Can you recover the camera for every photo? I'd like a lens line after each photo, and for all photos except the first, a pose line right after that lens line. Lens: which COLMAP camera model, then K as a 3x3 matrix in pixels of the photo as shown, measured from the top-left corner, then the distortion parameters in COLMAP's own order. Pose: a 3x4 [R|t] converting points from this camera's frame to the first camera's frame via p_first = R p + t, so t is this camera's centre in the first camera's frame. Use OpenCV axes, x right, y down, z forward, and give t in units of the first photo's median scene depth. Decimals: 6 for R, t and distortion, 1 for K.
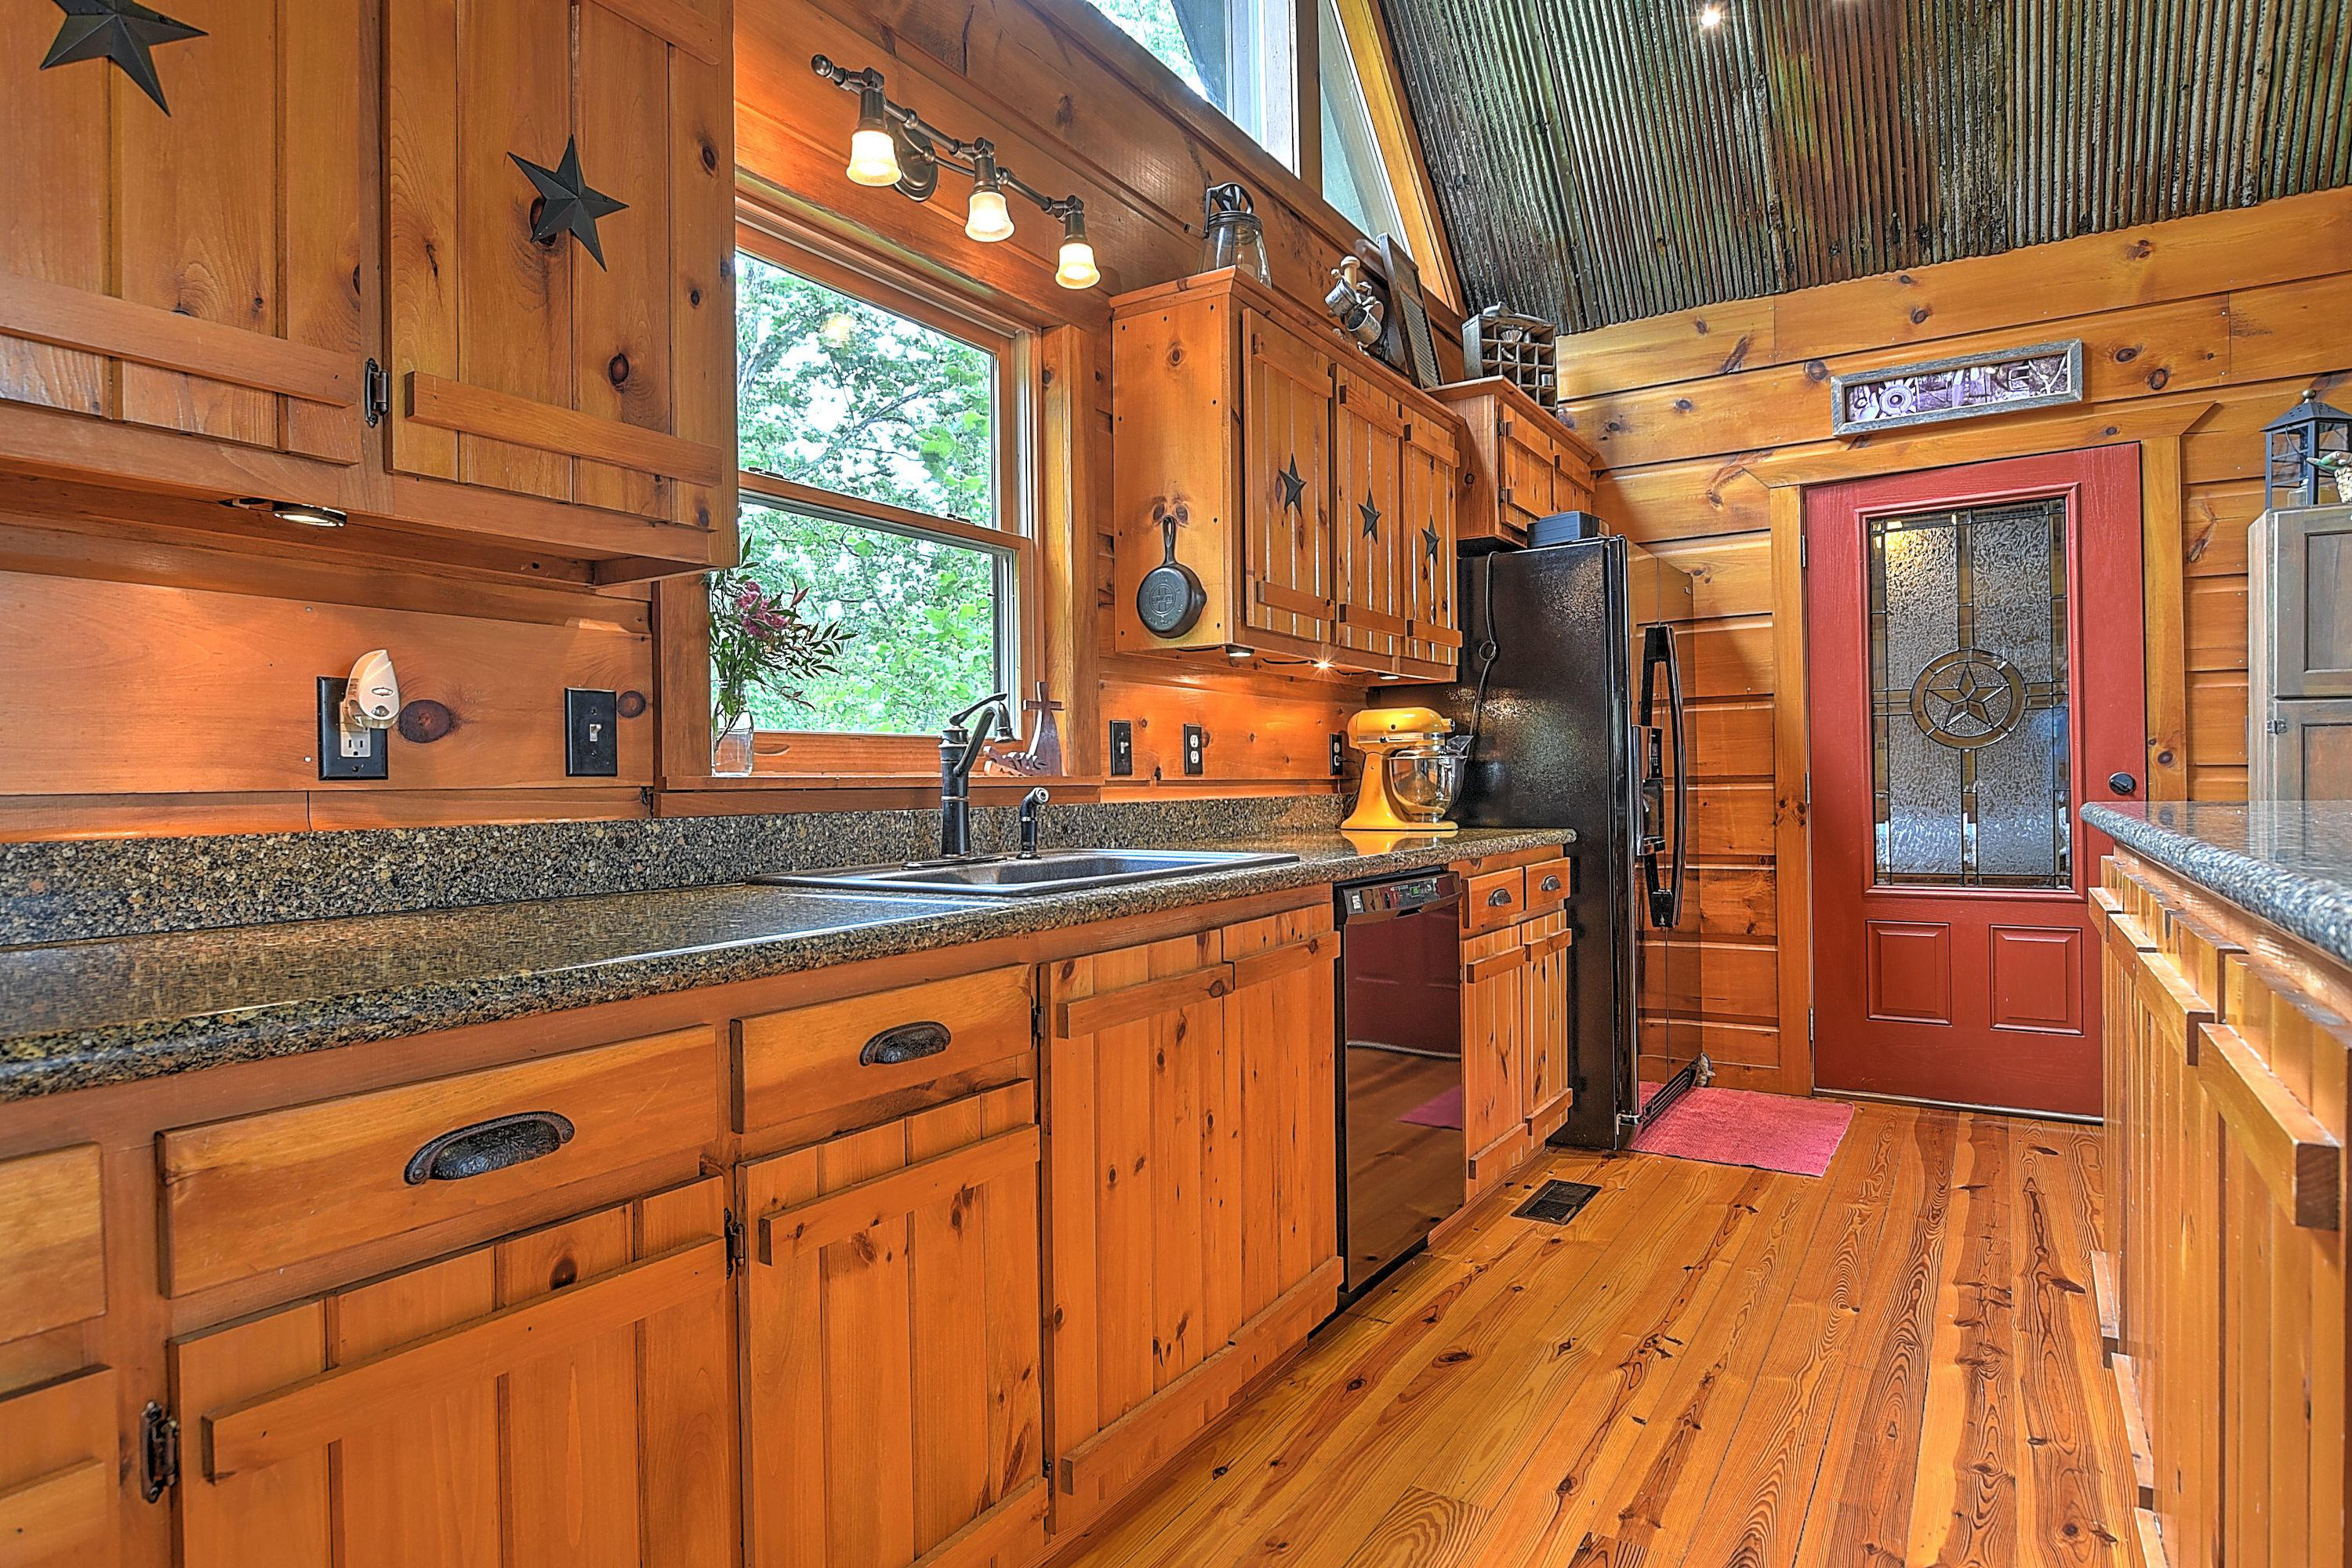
lens RADIAL K [[1345.3, 0, 1166.6], [0, 1345.3, 784.0], [0, 0, 1]] dist [-0.005439, 0.002363]
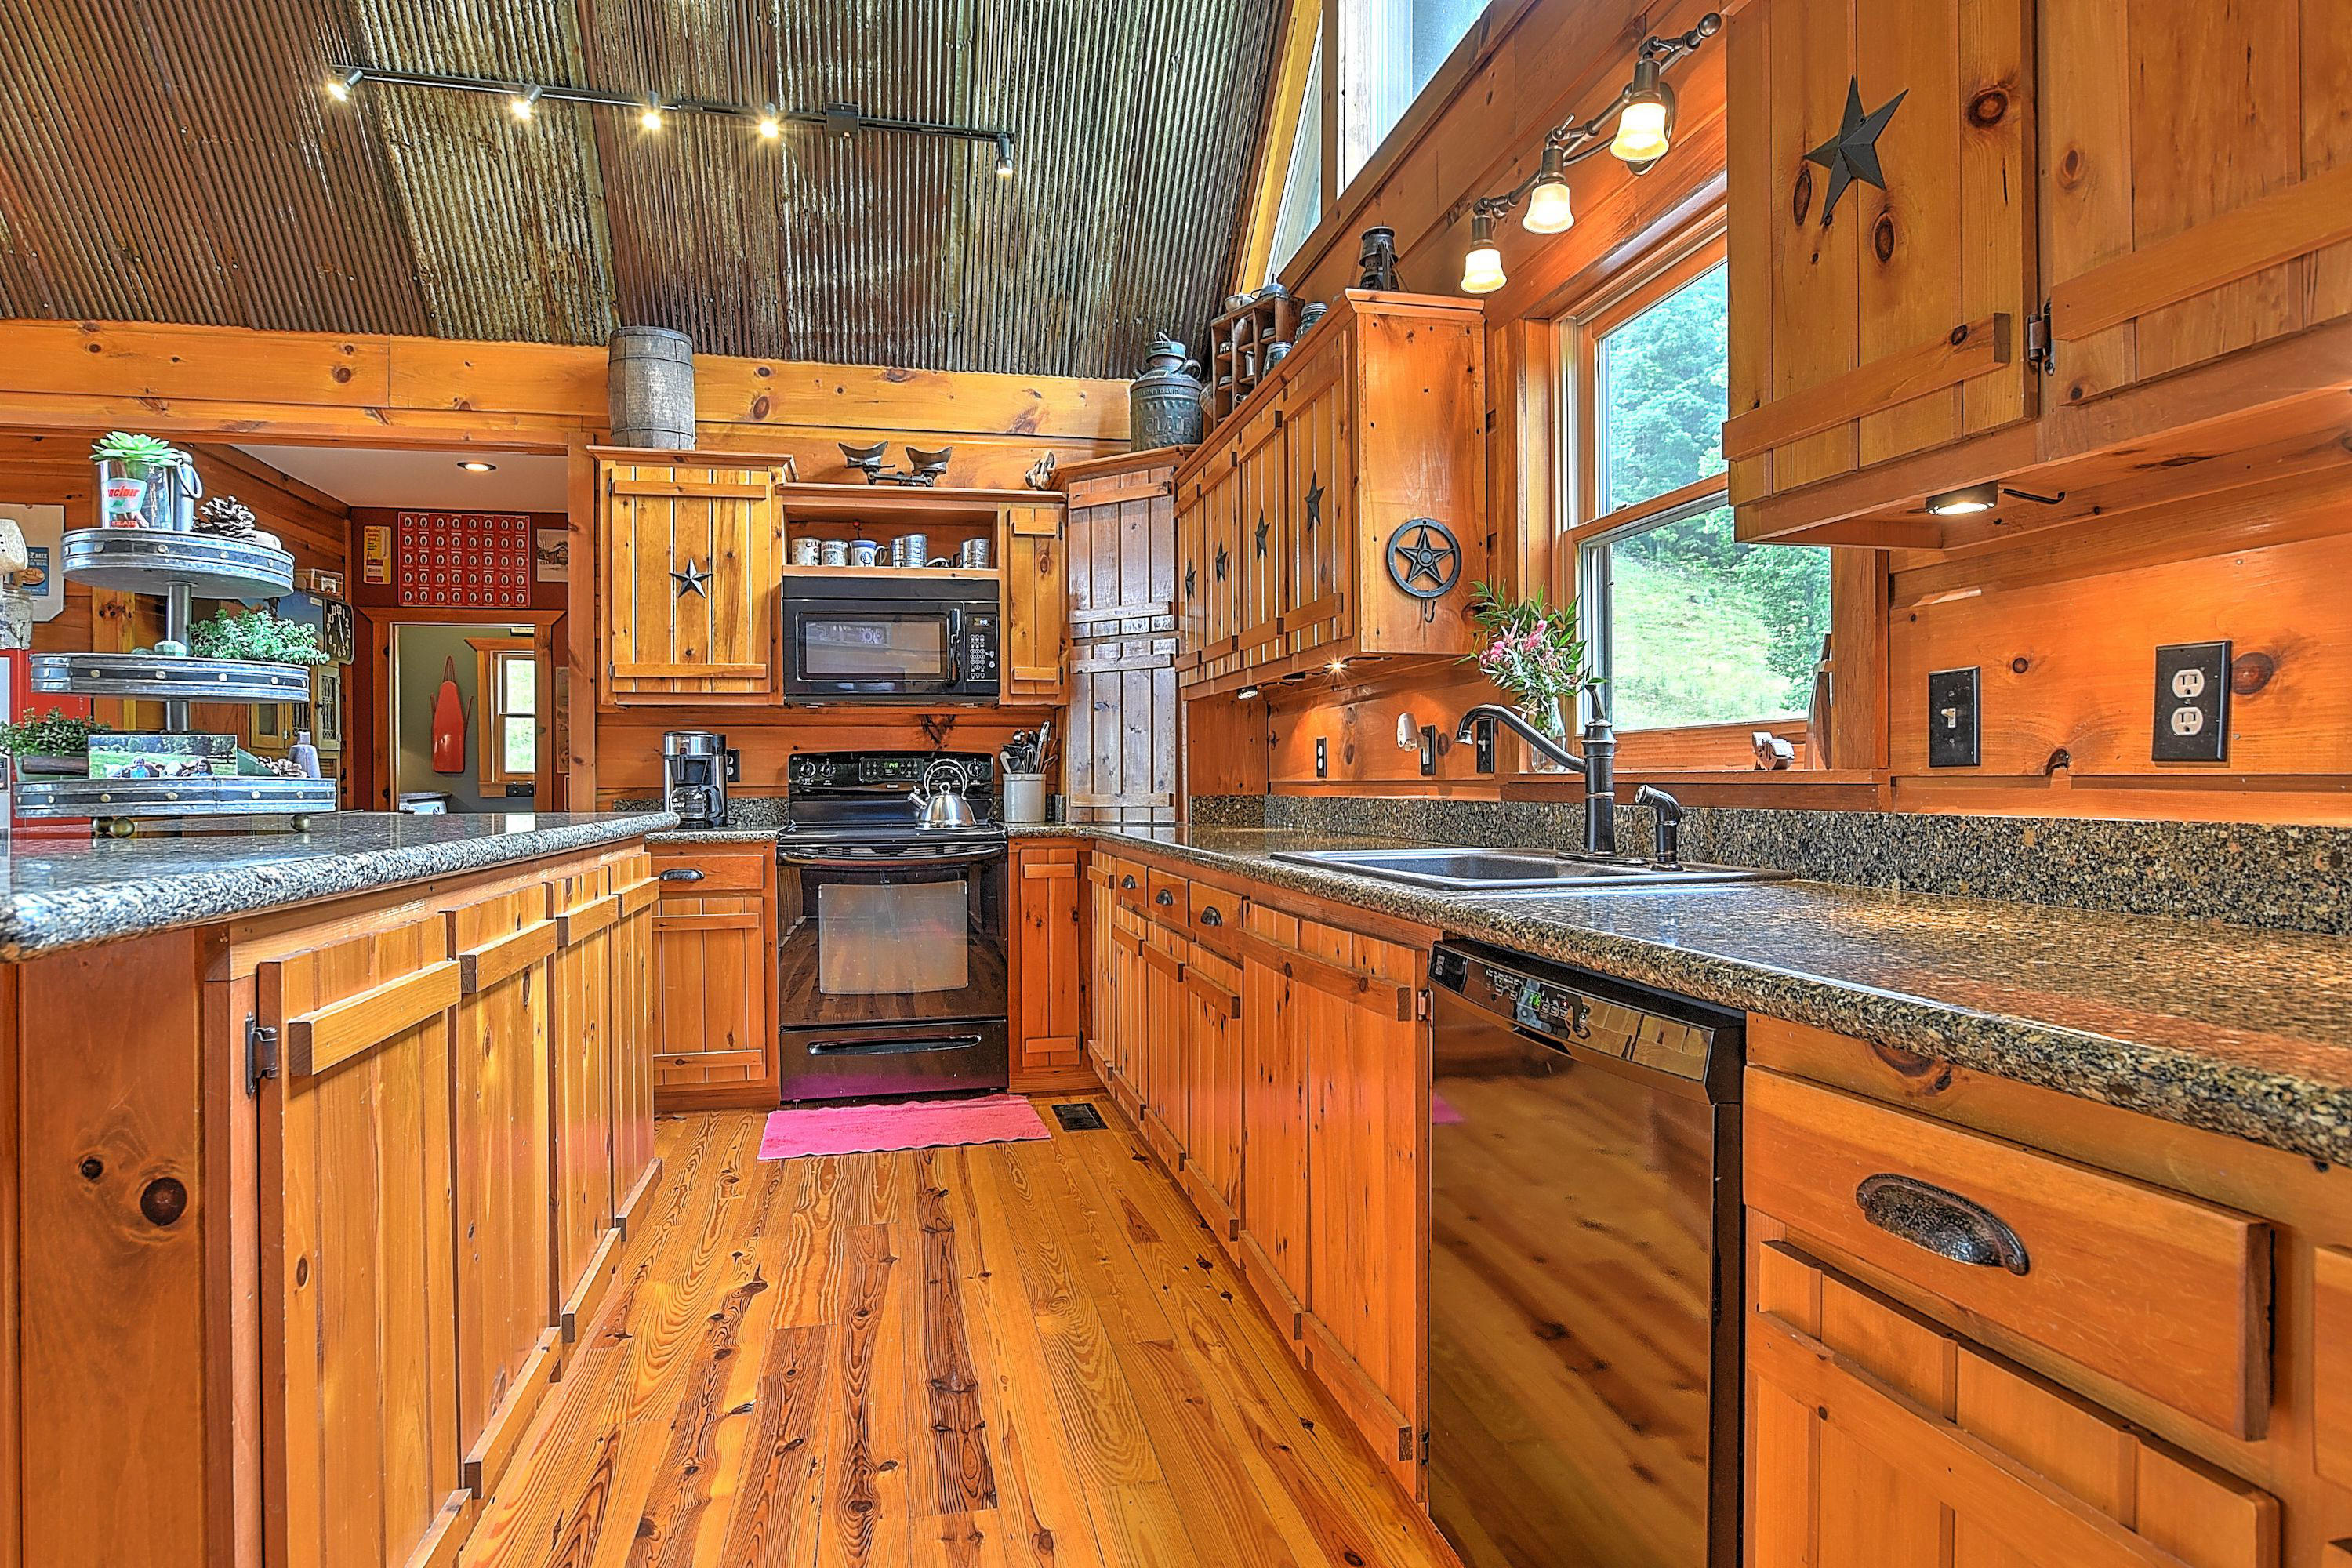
lens RADIAL K [[1397.4, 0, 1172.6], [0, 1397.4, 789.5], [0, 0, 1]] dist [-0.016626, 0.005064]
pose [[-0.721948, 0.022307, -0.691588, 0.455757], [0.014813, 0.999749, 0.016784, -0.008742], [0.691789, 0.001873, -0.722097, 0.898265]]
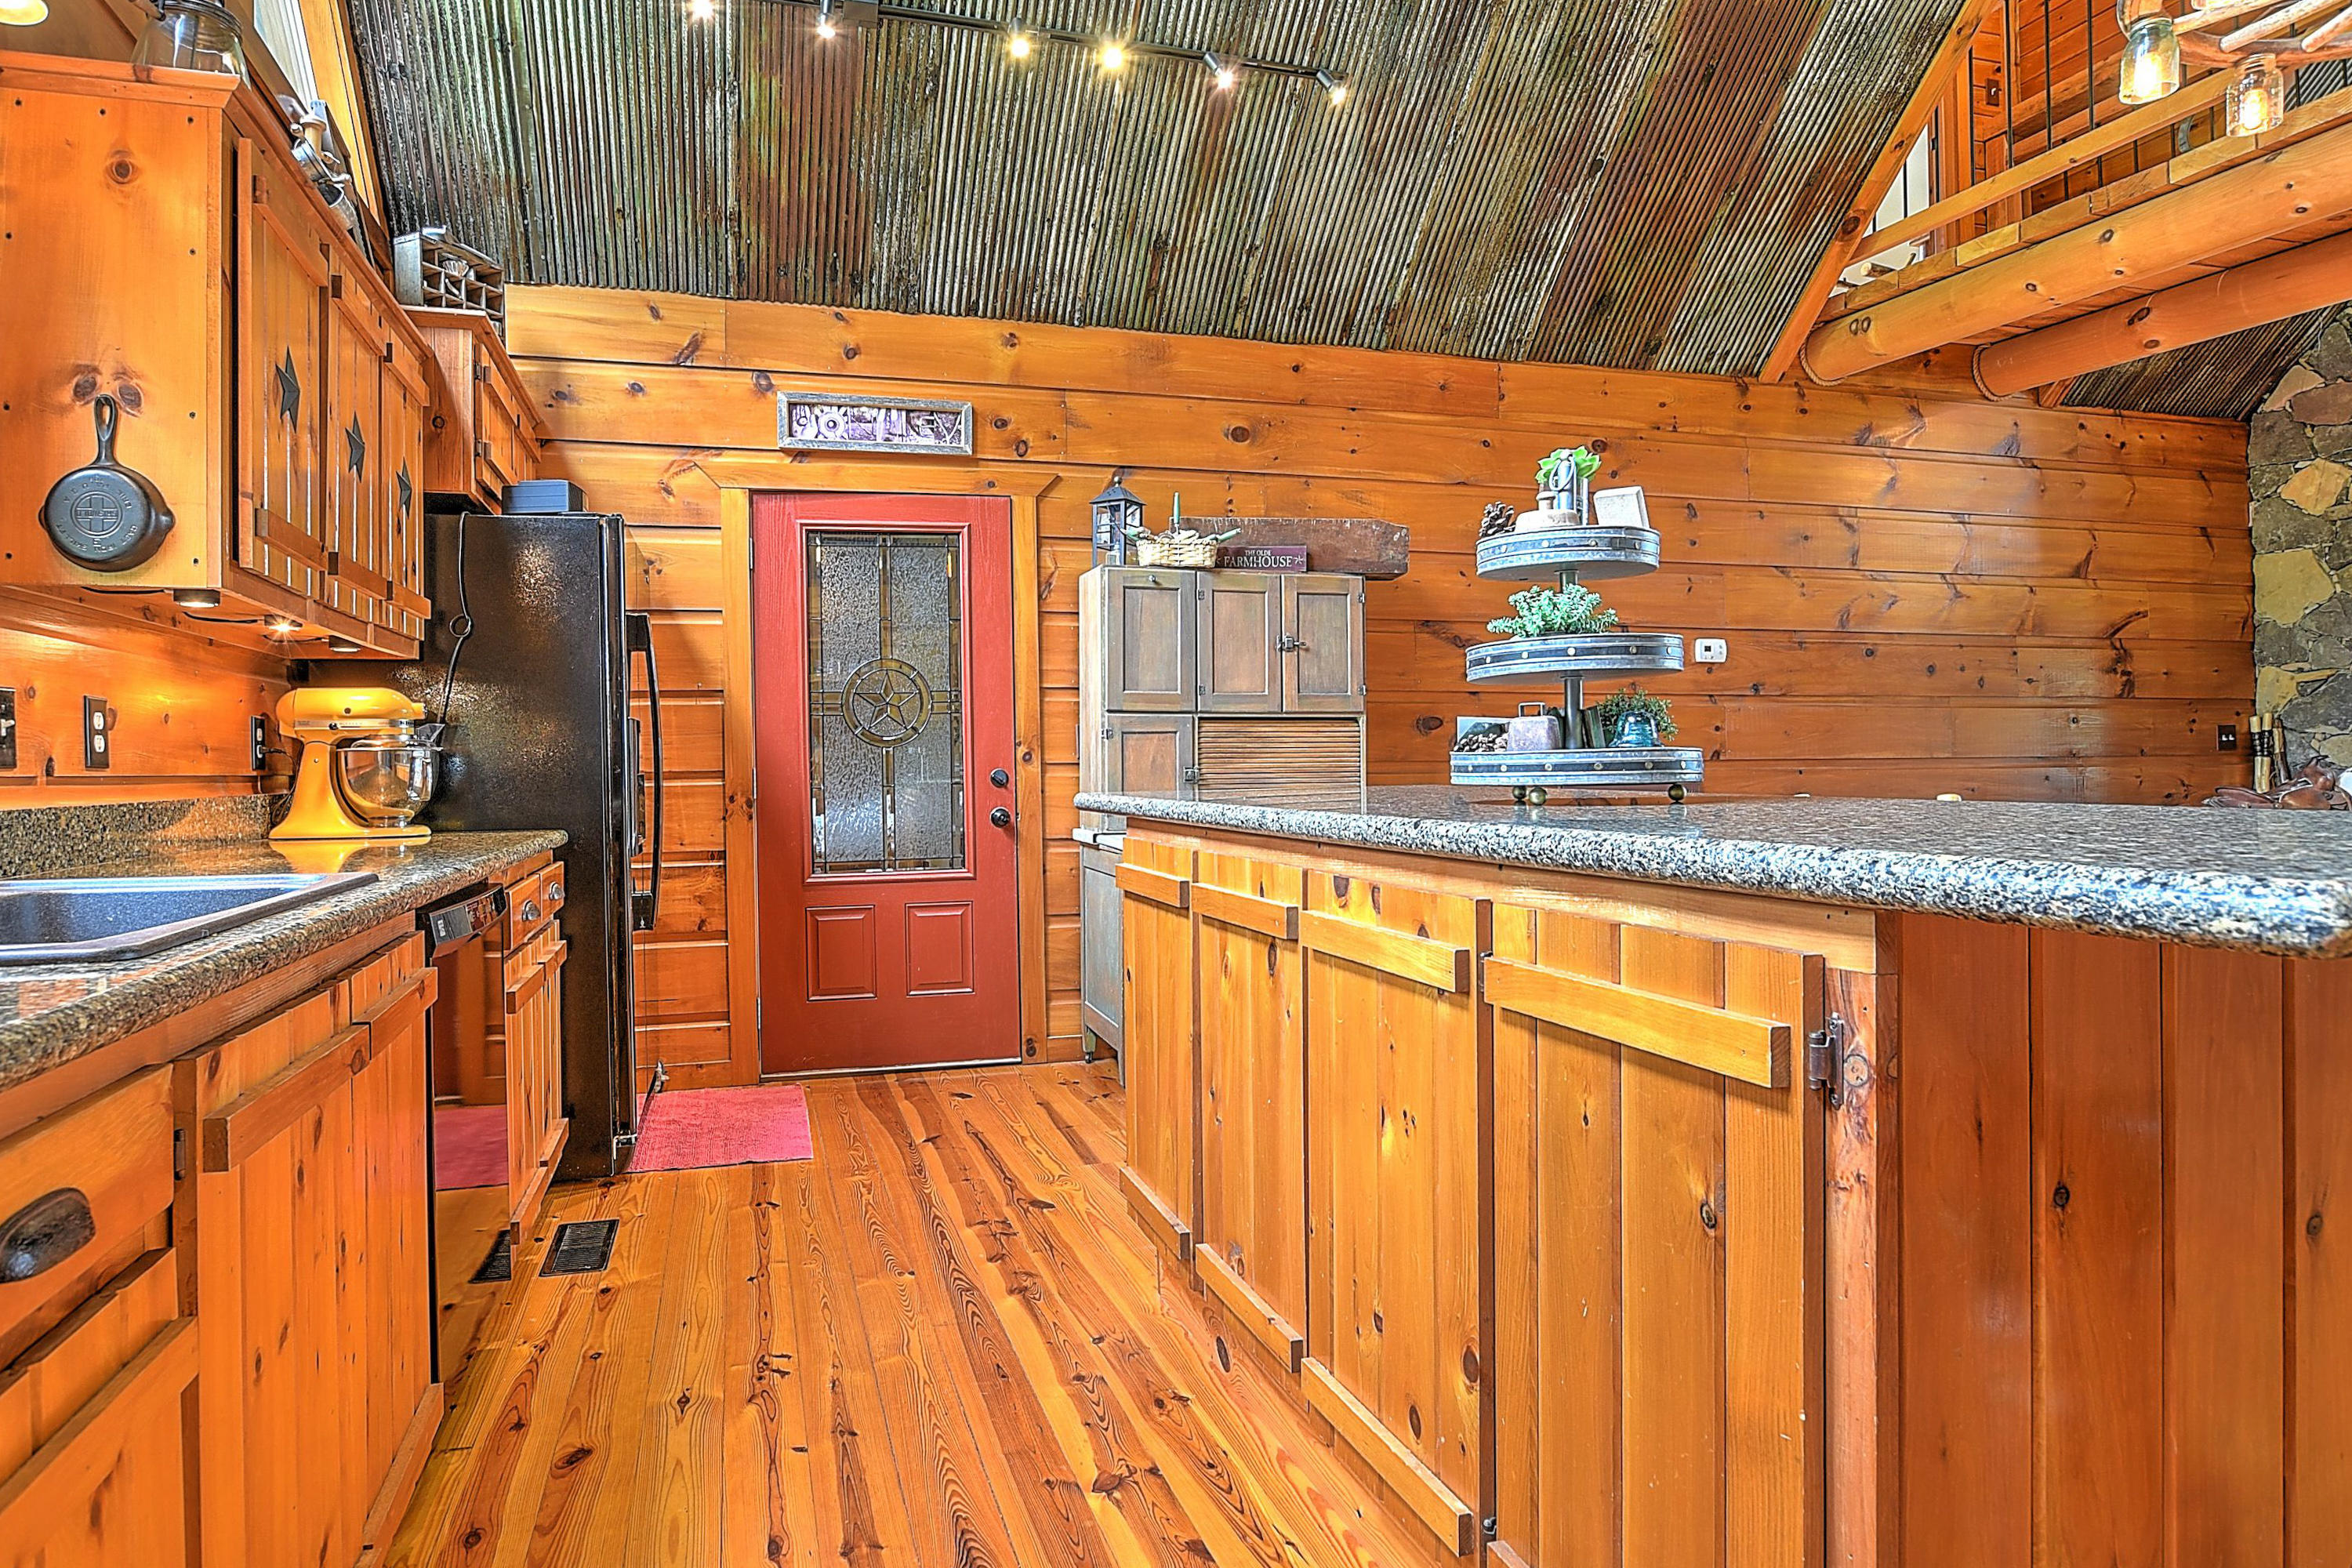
lens RADIAL K [[1359.1, 0, 1136.1], [0, 1359.1, 755.0], [0, 0, 1]] dist [-0.007371, 0.003702]
pose [[0.663952, 0.009573, 0.747714, -0.121769], [0.005156, 0.999836, -0.017380, 0.000793], [-0.747758, 0.015394, 0.663793, 0.103128]]
